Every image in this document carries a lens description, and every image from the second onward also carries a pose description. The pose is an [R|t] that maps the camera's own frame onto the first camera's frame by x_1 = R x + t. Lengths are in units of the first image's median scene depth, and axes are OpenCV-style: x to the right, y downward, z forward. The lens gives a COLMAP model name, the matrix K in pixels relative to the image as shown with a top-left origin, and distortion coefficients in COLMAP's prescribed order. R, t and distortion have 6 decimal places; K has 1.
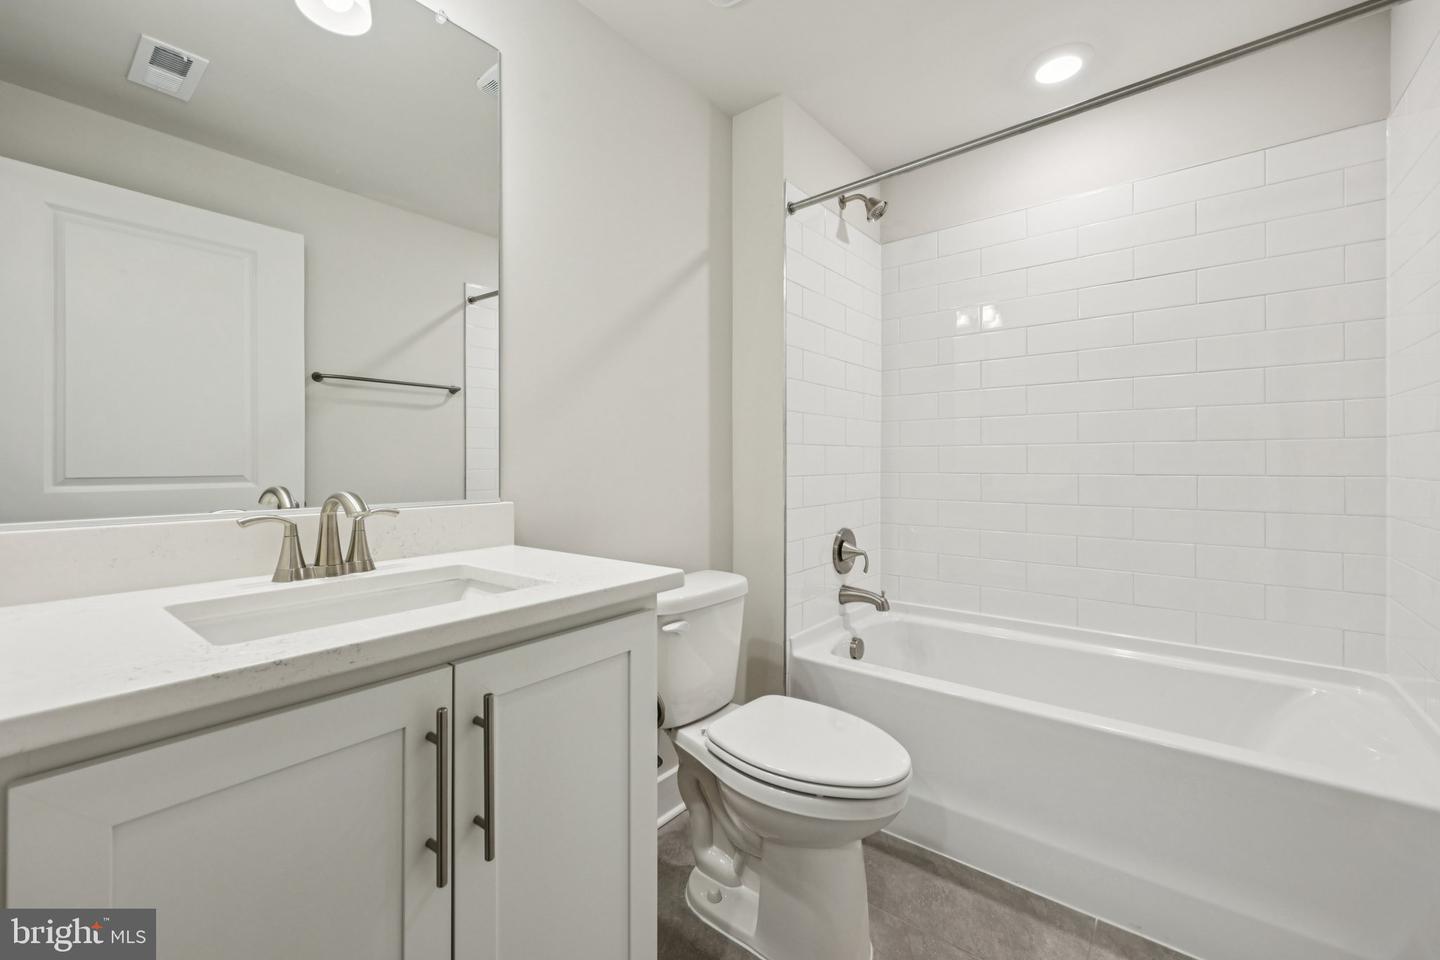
lens RADIAL K [[583.3, 0, 717.8], [0, 583.3, 474.4], [0, 0, 1]] dist [0.001142, 0.000128]
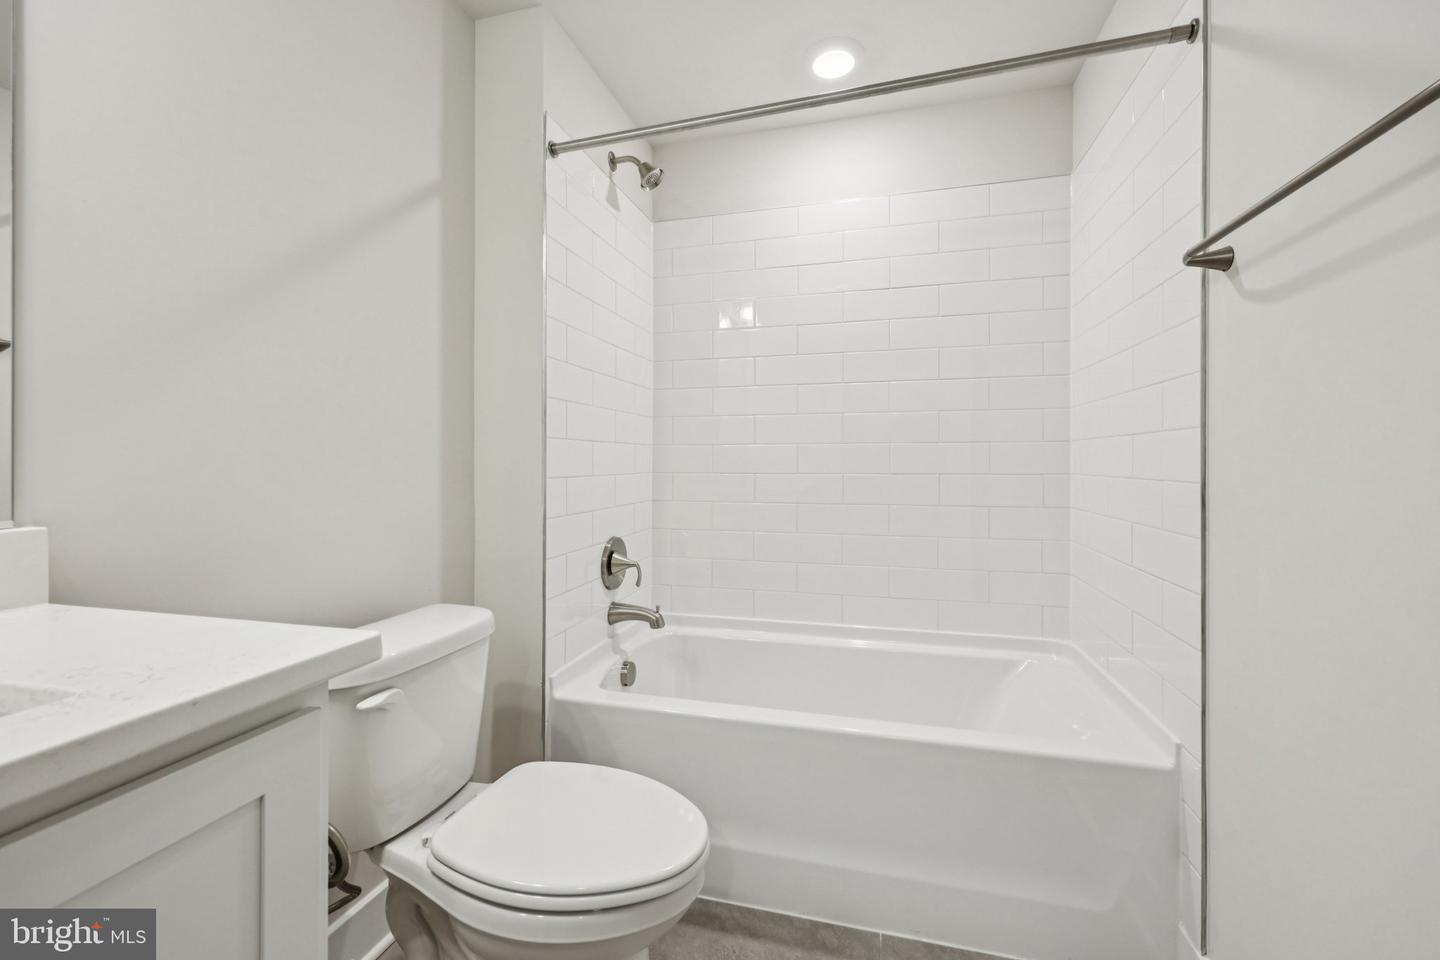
lens RADIAL K [[574.9, 0, 723.0], [0, 574.9, 462.1], [0, 0, 1]] dist [0.001054, 0.000086]
pose [[0.910148, 0.003934, 0.414264, 0.010331], [0.005389, 0.999758, -0.021334, -0.000180], [-0.414247, 0.021650, 0.909907, 0.170060]]
